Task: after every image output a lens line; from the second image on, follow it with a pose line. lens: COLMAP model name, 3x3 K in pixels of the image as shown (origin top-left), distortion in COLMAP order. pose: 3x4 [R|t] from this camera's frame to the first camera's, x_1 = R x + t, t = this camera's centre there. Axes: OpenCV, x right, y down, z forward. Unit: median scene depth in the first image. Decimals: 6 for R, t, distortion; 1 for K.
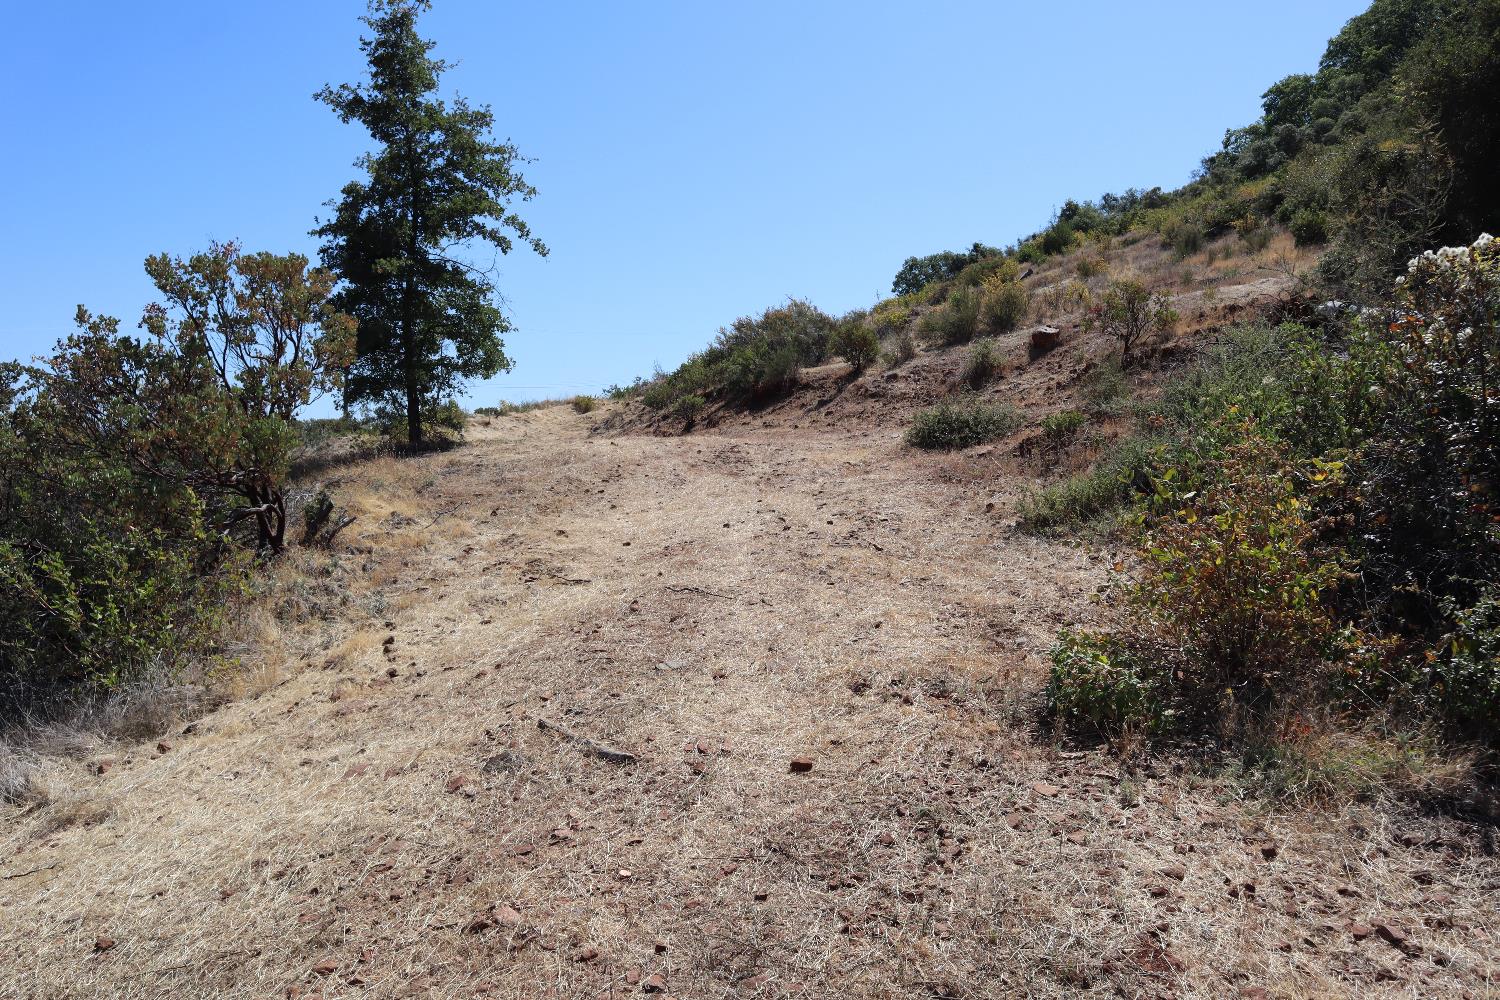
lens RADIAL K [[1060.8, 0, 750.0], [0, 1060.8, 500.0], [0, 0, 1]] dist [-0.118262, 0.085862]
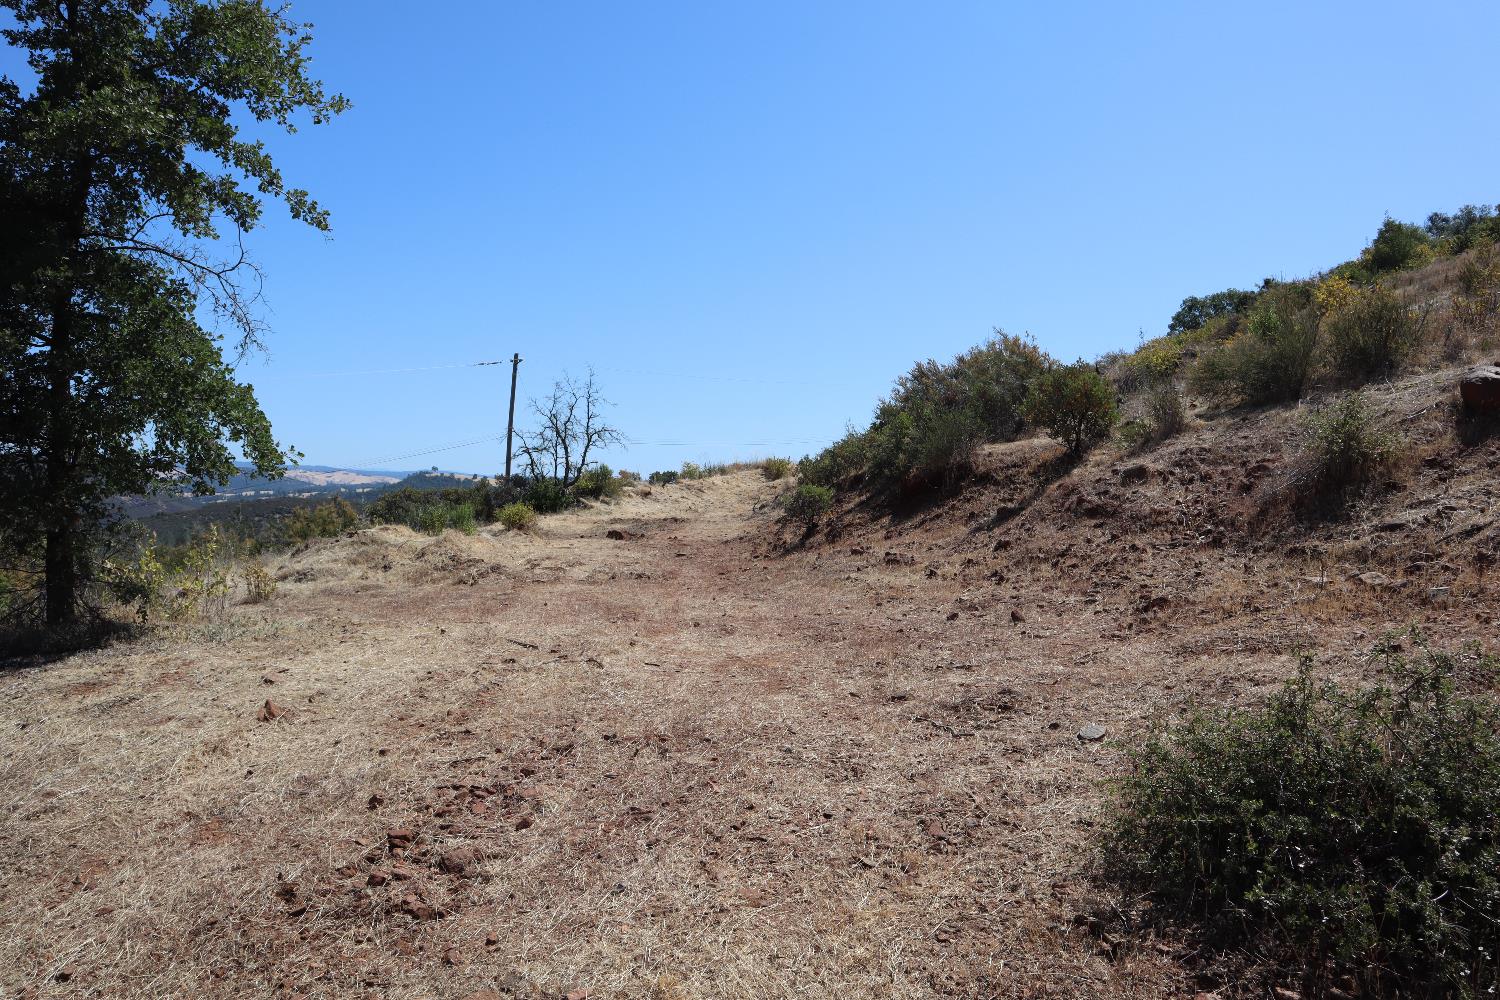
lens RADIAL K [[1060.8, 0, 750.0], [0, 1060.8, 500.0], [0, 0, 1]] dist [-0.118262, 0.085862]
pose [[0.969092, 0.015197, -0.246229, 0.071595], [-0.026544, 0.998730, -0.042832, -0.069460], [0.245266, 0.048045, 0.968265, 0.429896]]
